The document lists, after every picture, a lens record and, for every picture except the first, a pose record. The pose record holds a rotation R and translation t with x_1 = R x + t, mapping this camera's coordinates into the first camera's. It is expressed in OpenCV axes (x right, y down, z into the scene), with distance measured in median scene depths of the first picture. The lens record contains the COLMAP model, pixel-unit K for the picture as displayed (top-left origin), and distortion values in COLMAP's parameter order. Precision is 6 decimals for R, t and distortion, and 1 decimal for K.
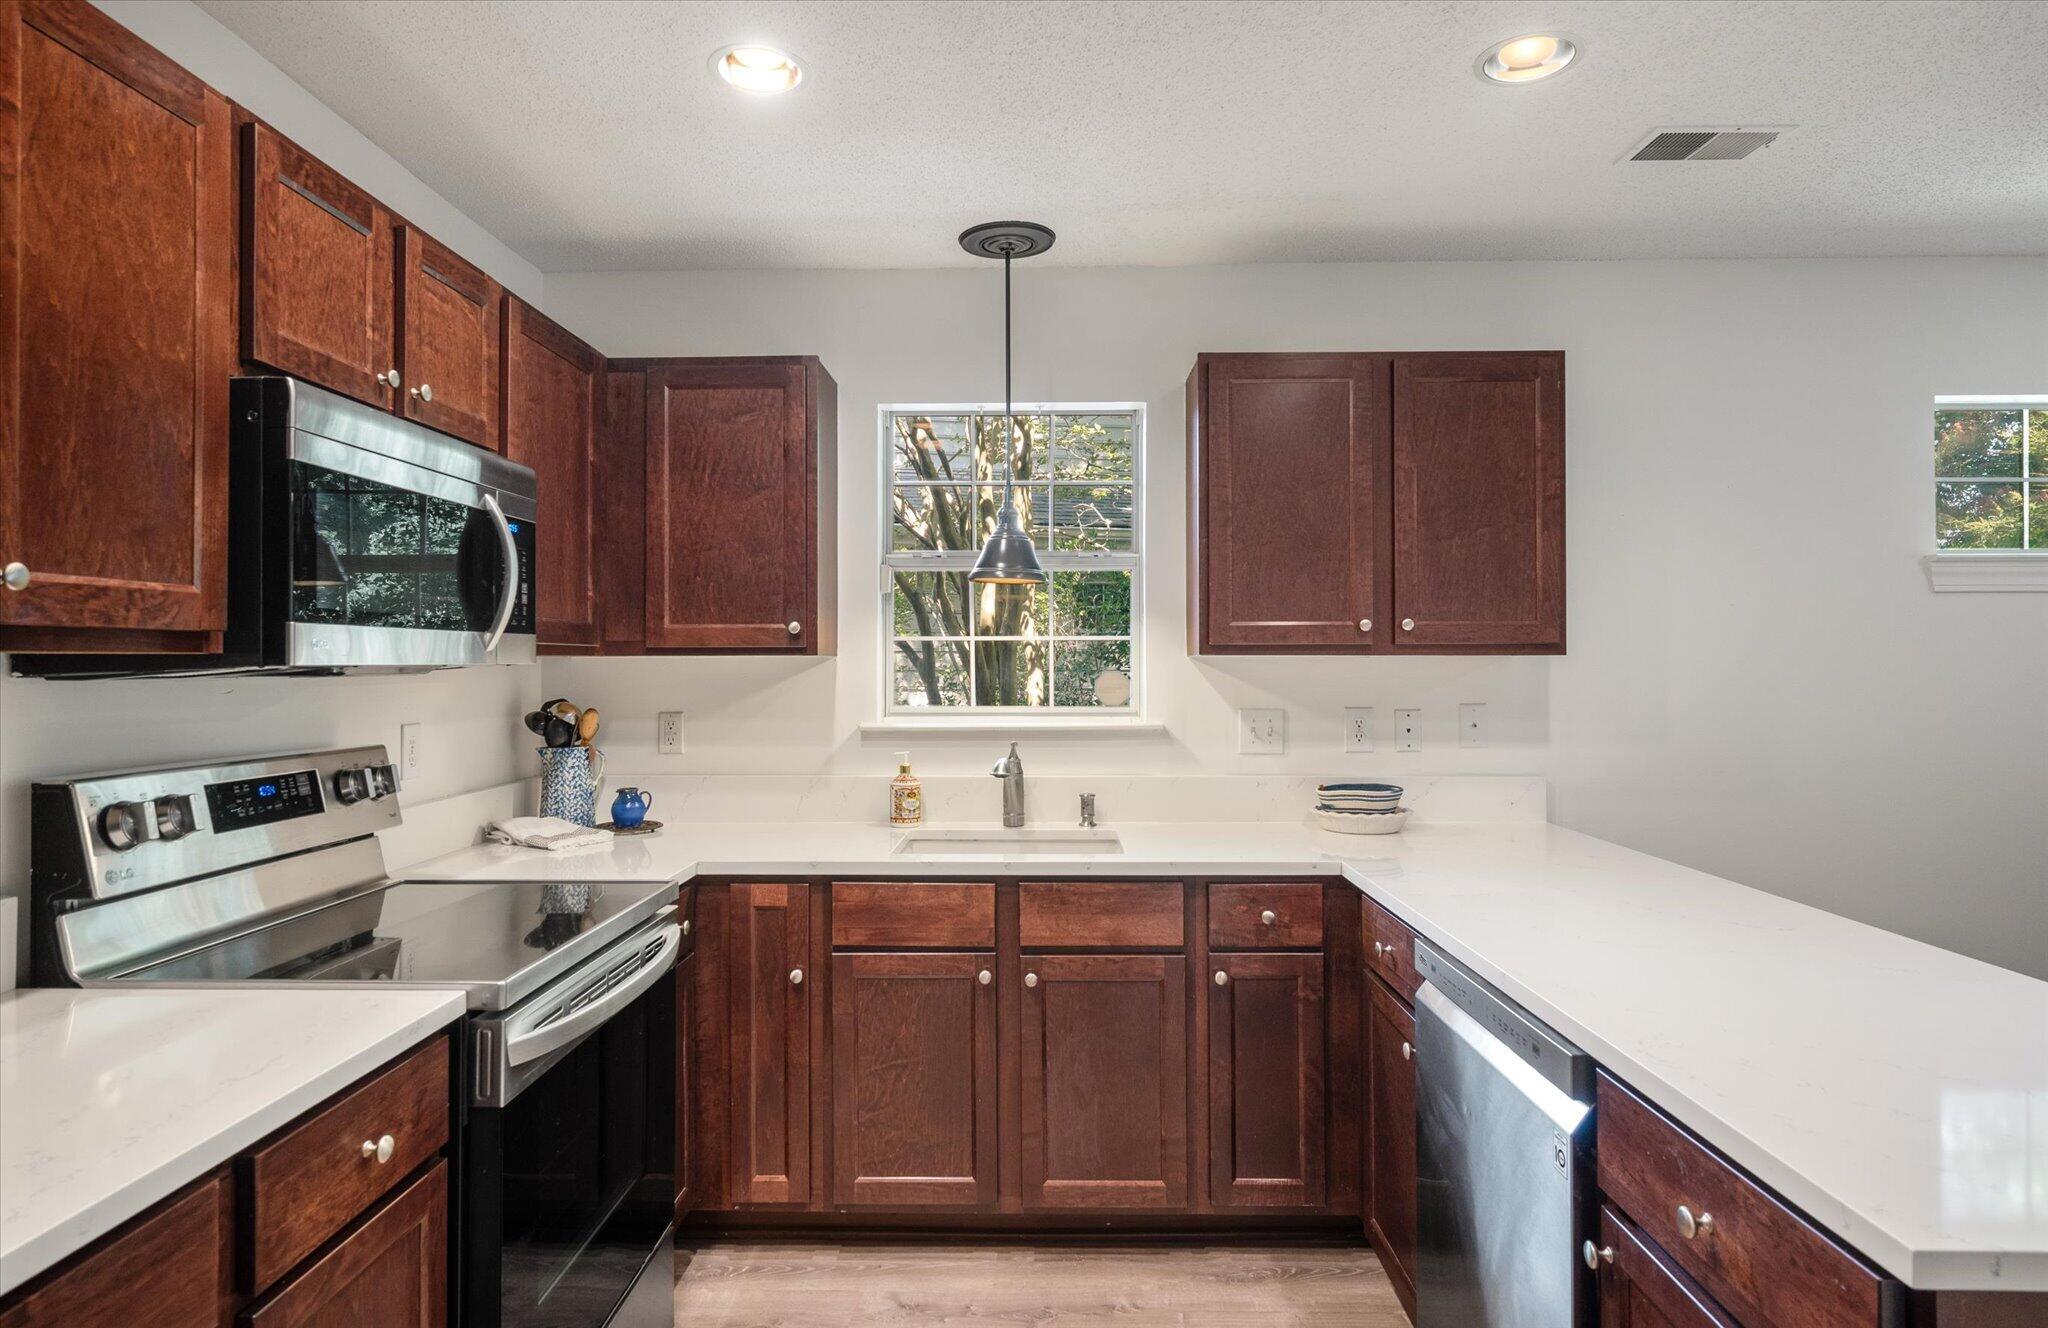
lens RADIAL K [[1162.2, 0, 1027.5], [0, 1162.2, 655.8], [0, 0, 1]] dist [-0.002514, 0.005096]
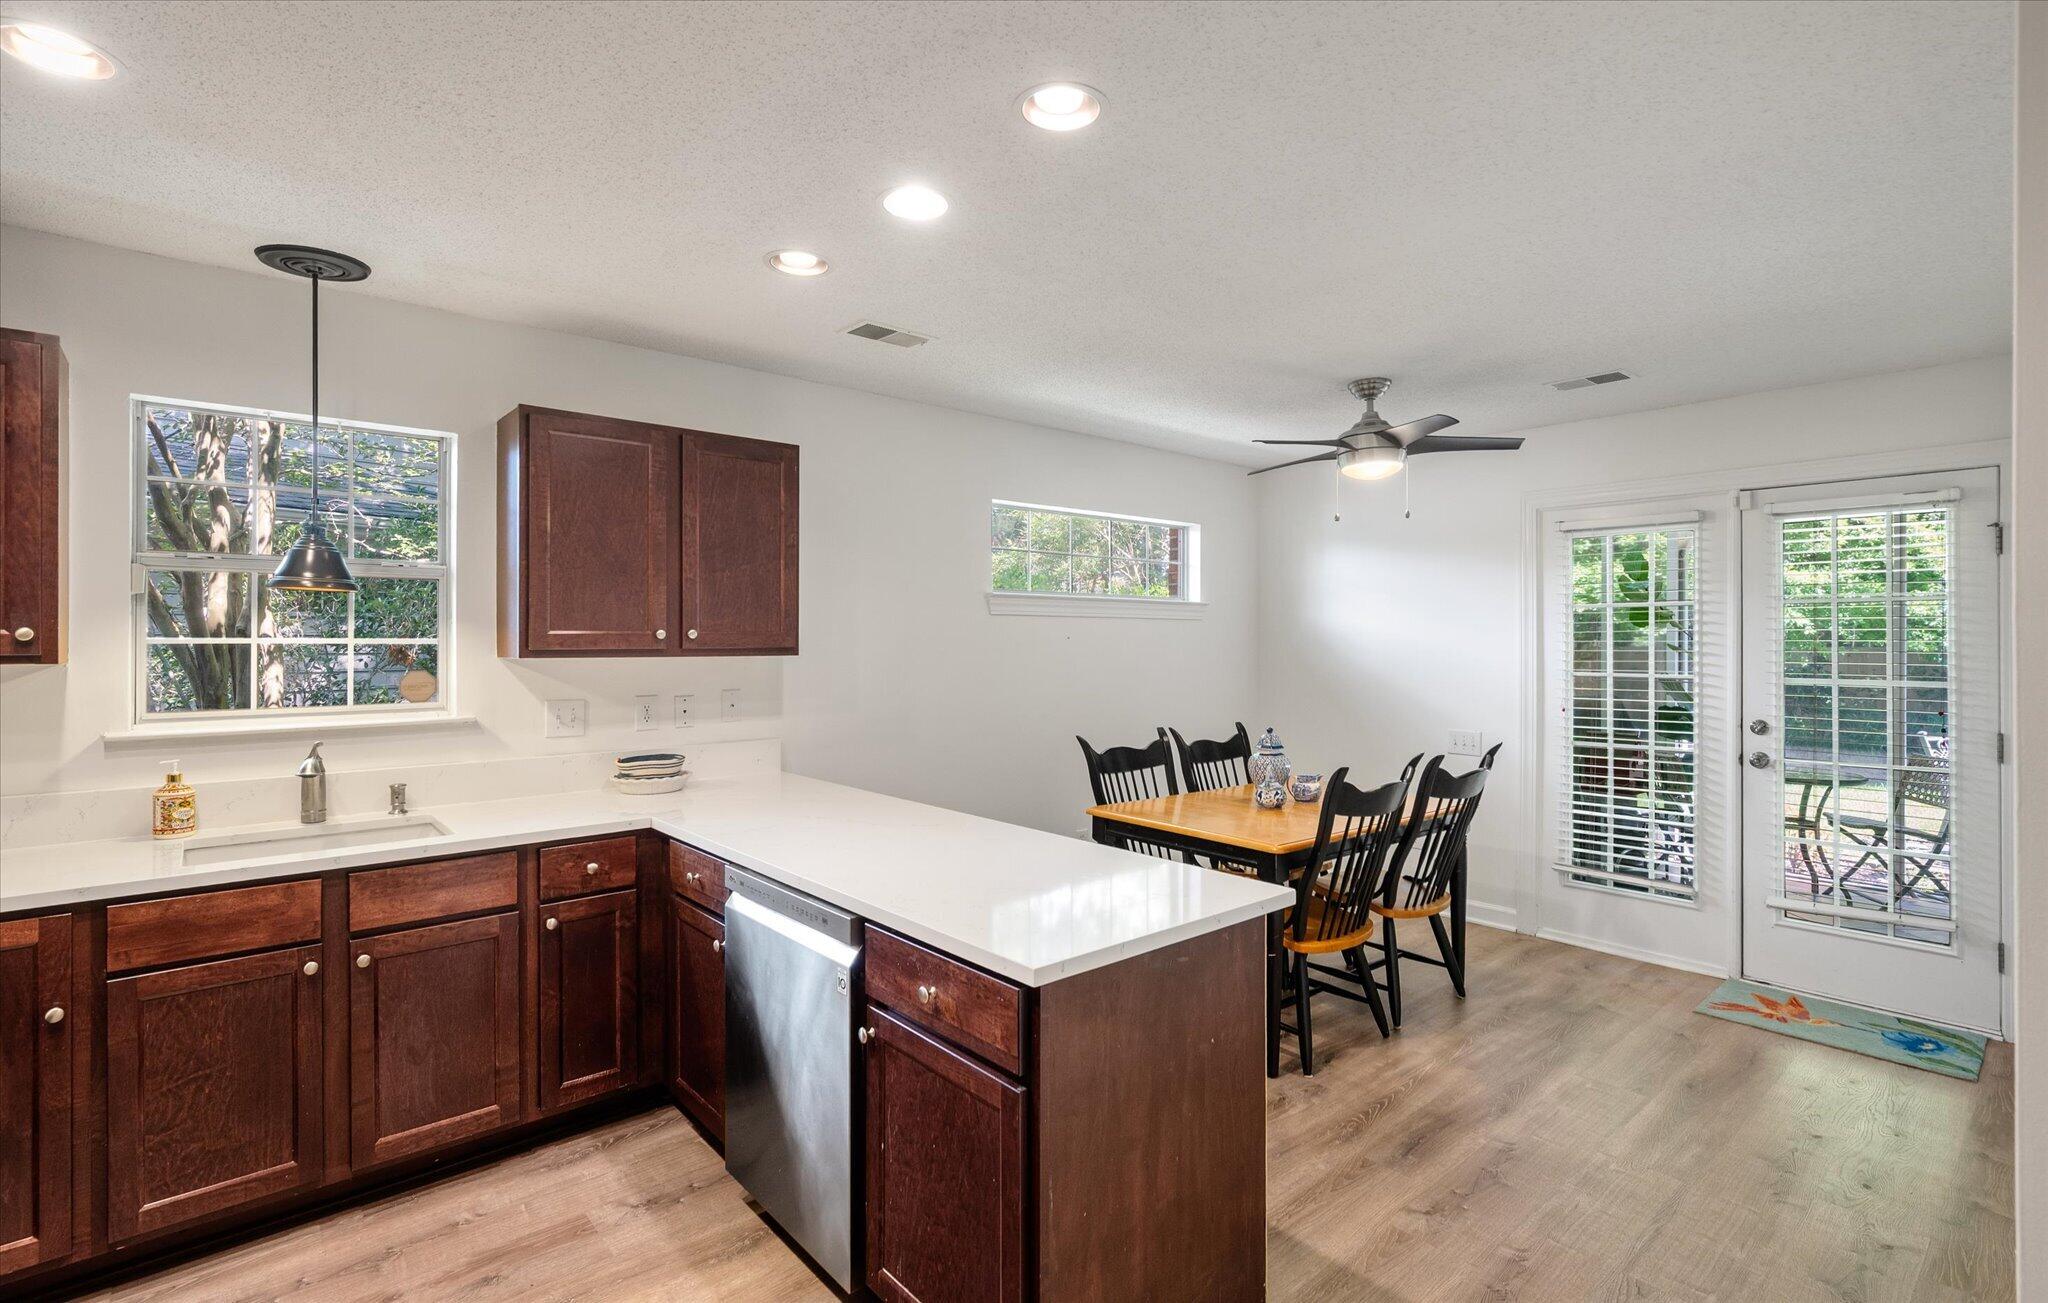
lens RADIAL K [[948.6, 0, 1055.5], [0, 948.6, 634.8], [0, 0, 1]] dist [-0.002110, 0.000689]
pose [[0.724641, 0.006085, 0.689100, -0.139216], [-0.007932, 0.999968, -0.000489, -0.032465], [-0.689081, -0.005112, 0.724666, -0.093000]]
